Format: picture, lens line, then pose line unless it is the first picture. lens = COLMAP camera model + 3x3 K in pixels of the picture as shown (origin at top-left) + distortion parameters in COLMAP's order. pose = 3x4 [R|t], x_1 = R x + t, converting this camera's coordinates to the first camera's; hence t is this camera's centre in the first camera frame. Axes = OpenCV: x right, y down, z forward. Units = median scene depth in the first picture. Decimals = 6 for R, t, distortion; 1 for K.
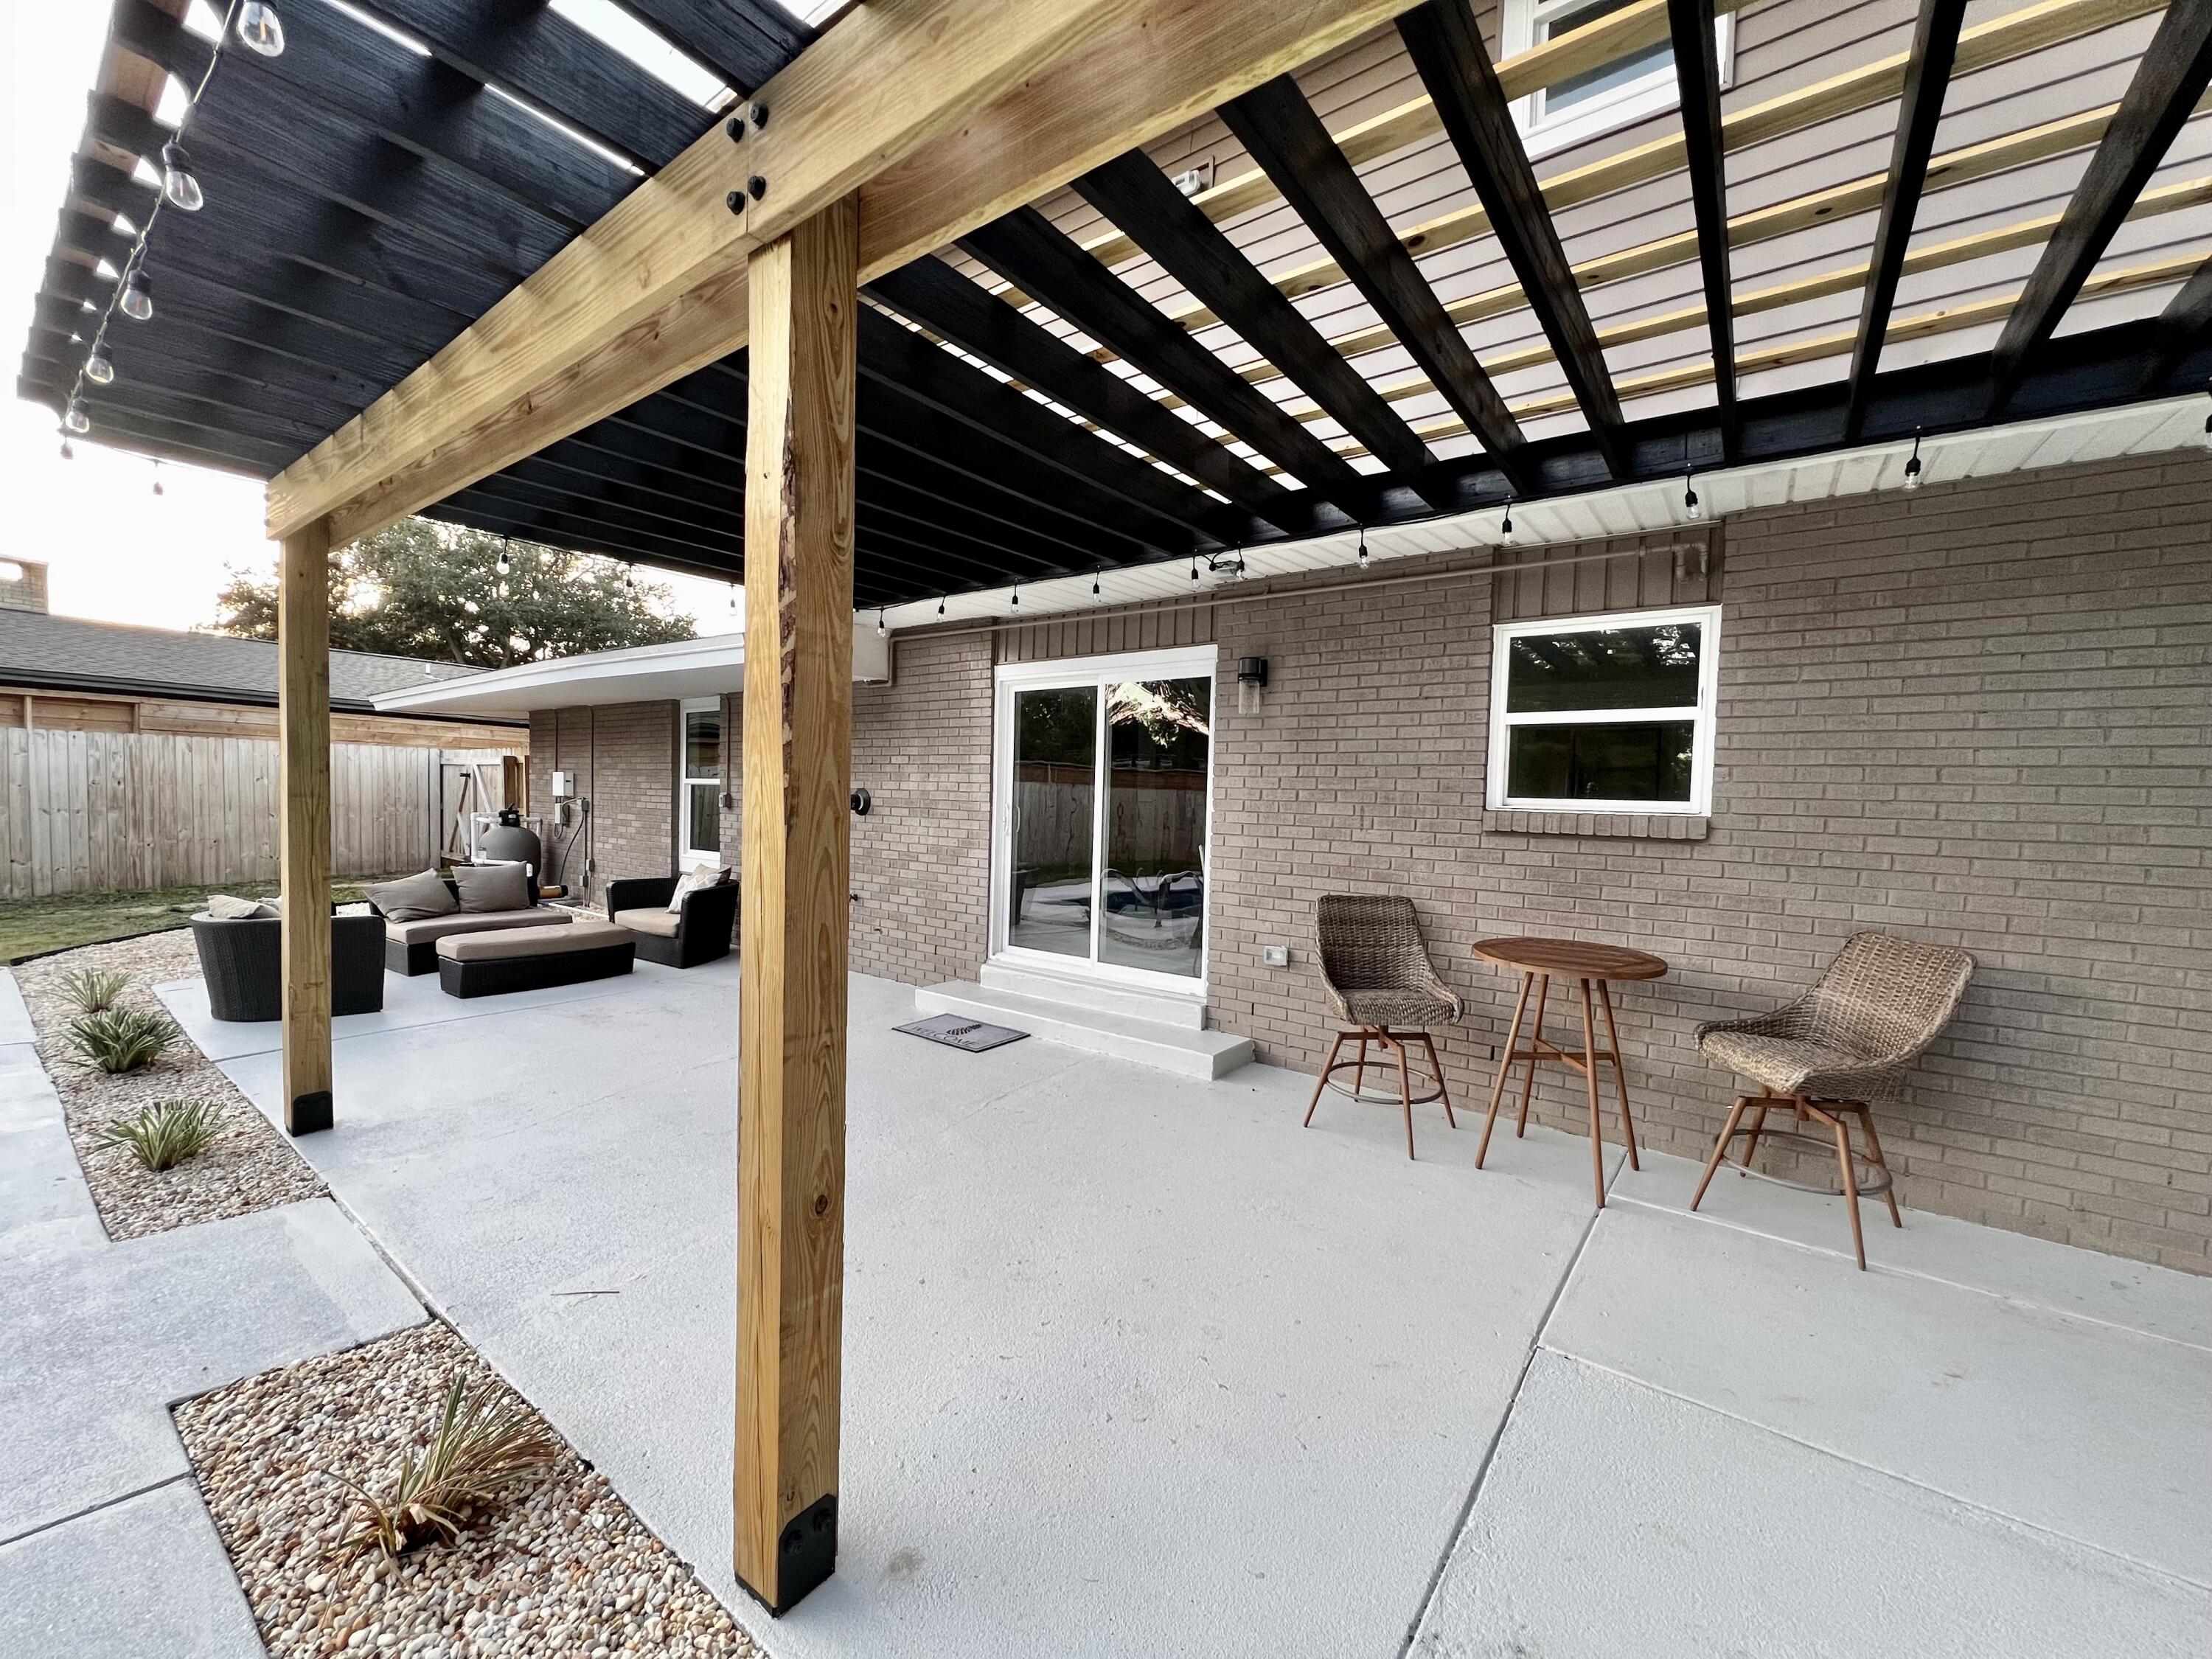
lens RADIAL K [[887.4, 0, 1106.0], [0, 887.4, 829.5], [0, 0, 1]] dist [-0.000470, 0.000303]
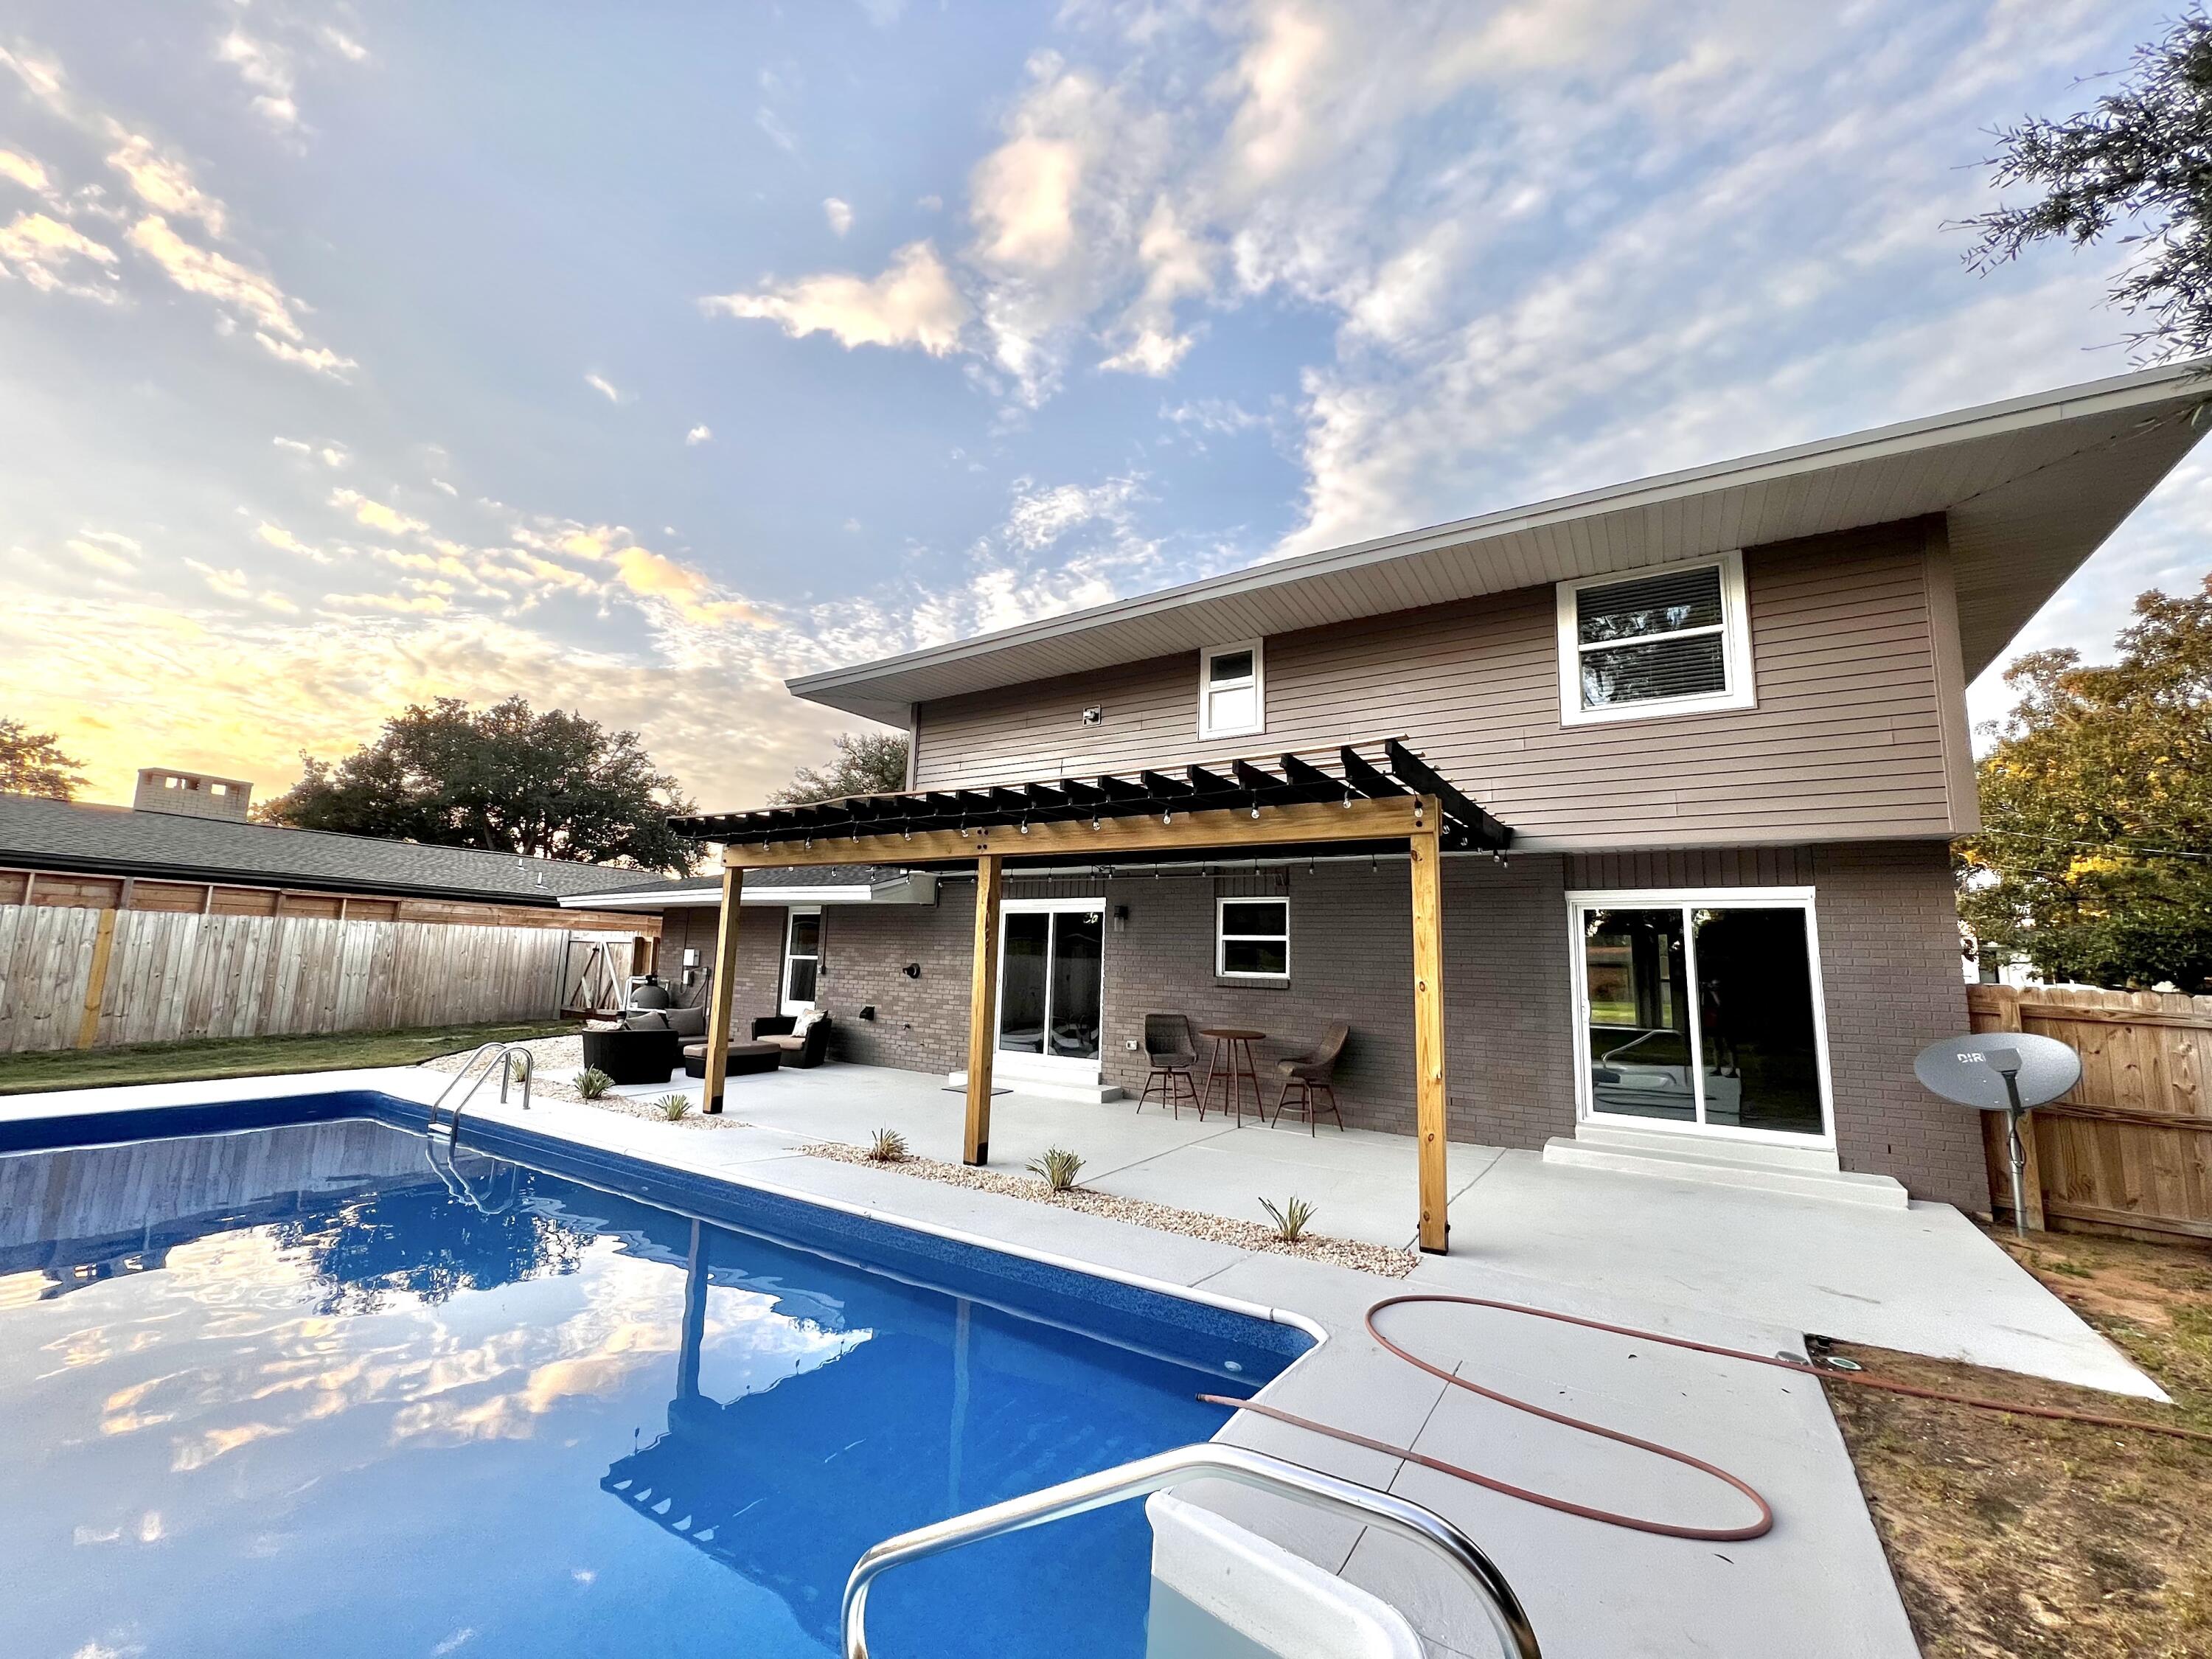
lens RADIAL K [[887.4, 0, 1106.0], [0, 887.4, 829.5], [0, 0, 1]] dist [-0.000470, 0.000303]
pose [[0.997889, 0.012805, 0.063671, -0.011518], [-0.000933, 0.983096, -0.183091, 0.019705], [-0.064940, 0.182645, 0.981032, -1.046803]]
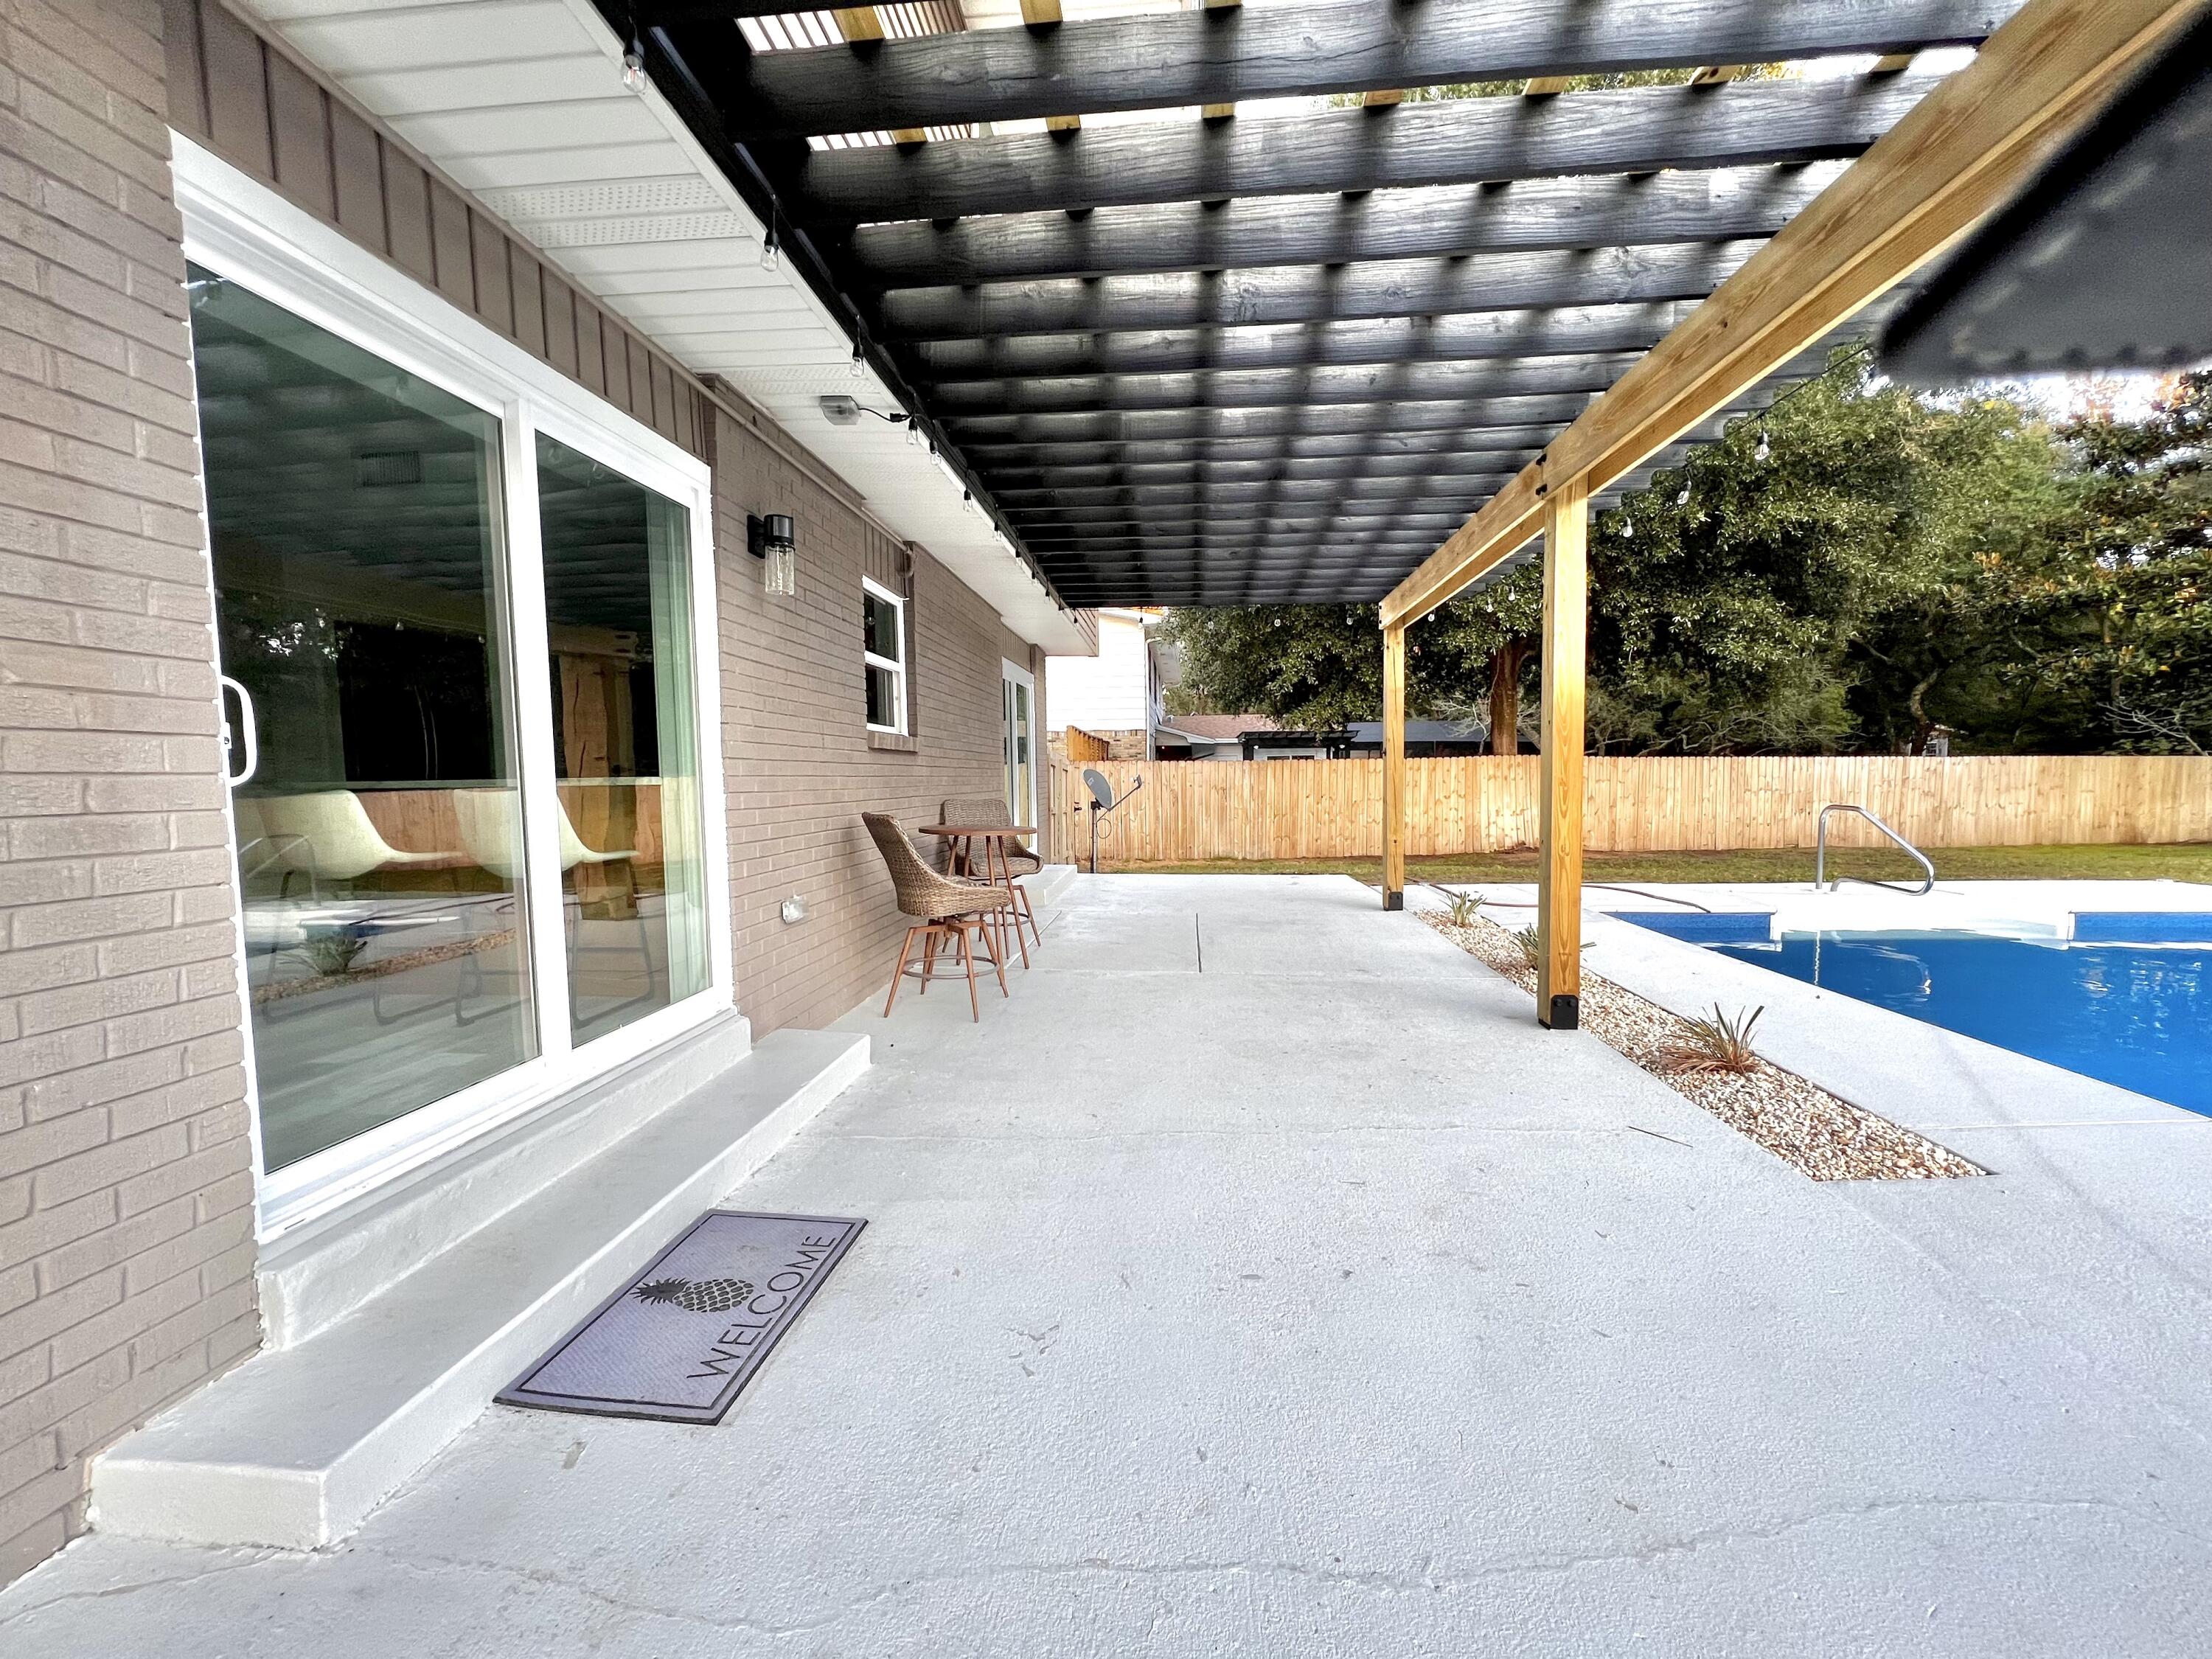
lens RADIAL K [[887.4, 0, 1106.0], [0, 887.4, 829.5], [0, 0, 1]] dist [-0.000470, 0.000303]
pose [[-0.520675, -0.058410, 0.851755, -0.552034], [0.051216, 0.993723, 0.099454, 0.005932], [-0.852218, 0.095407, -0.514415, 1.025892]]
